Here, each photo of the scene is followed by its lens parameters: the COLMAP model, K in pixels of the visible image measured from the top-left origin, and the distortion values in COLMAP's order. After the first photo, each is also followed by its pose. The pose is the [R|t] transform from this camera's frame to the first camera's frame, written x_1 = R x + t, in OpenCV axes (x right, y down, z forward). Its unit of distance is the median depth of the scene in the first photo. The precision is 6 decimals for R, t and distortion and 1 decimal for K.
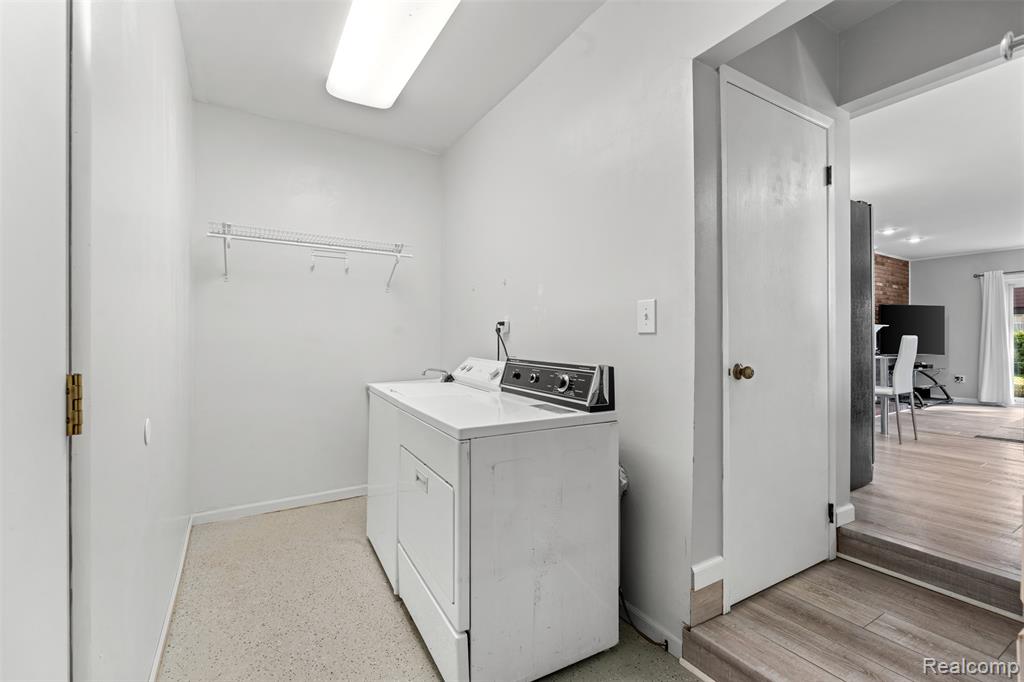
lens RADIAL K [[447.5, 0, 512.8], [0, 447.5, 339.5], [0, 0, 1]] dist [-0.006395, -0.000090]
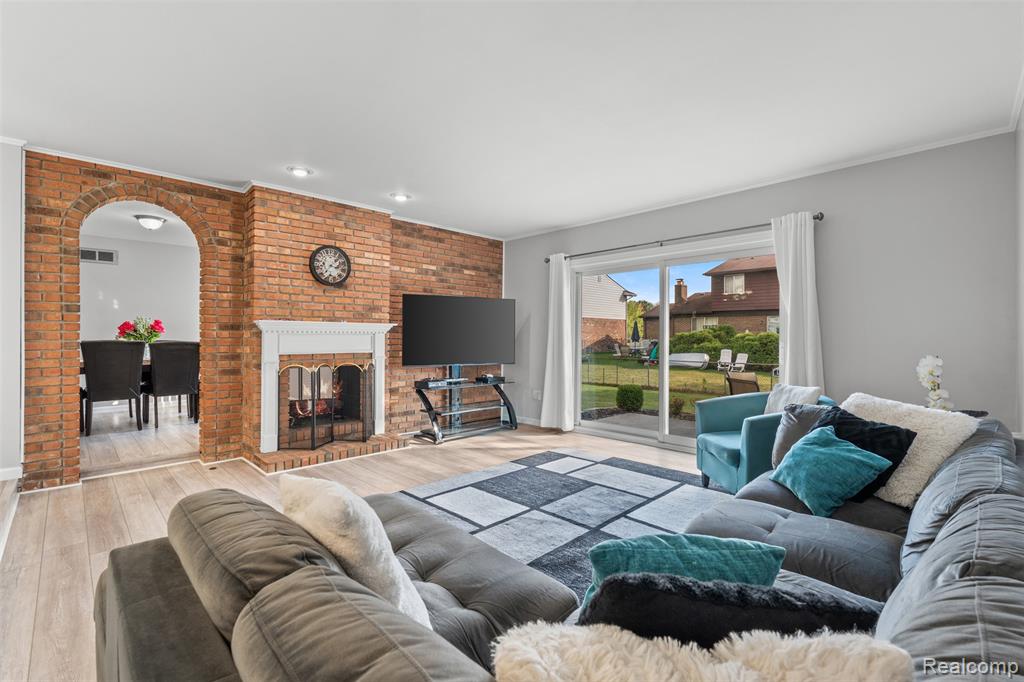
lens RADIAL K [[447.5, 0, 513.5], [0, 447.5, 338.8], [0, 0, 1]] dist [-0.006395, -0.000090]
pose [[0.968459, 0.000676, 0.249173, 0.748481], [-0.000864, 0.999999, 0.000646, -0.008284], [-0.249172, -0.000841, 0.968459, 0.256925]]
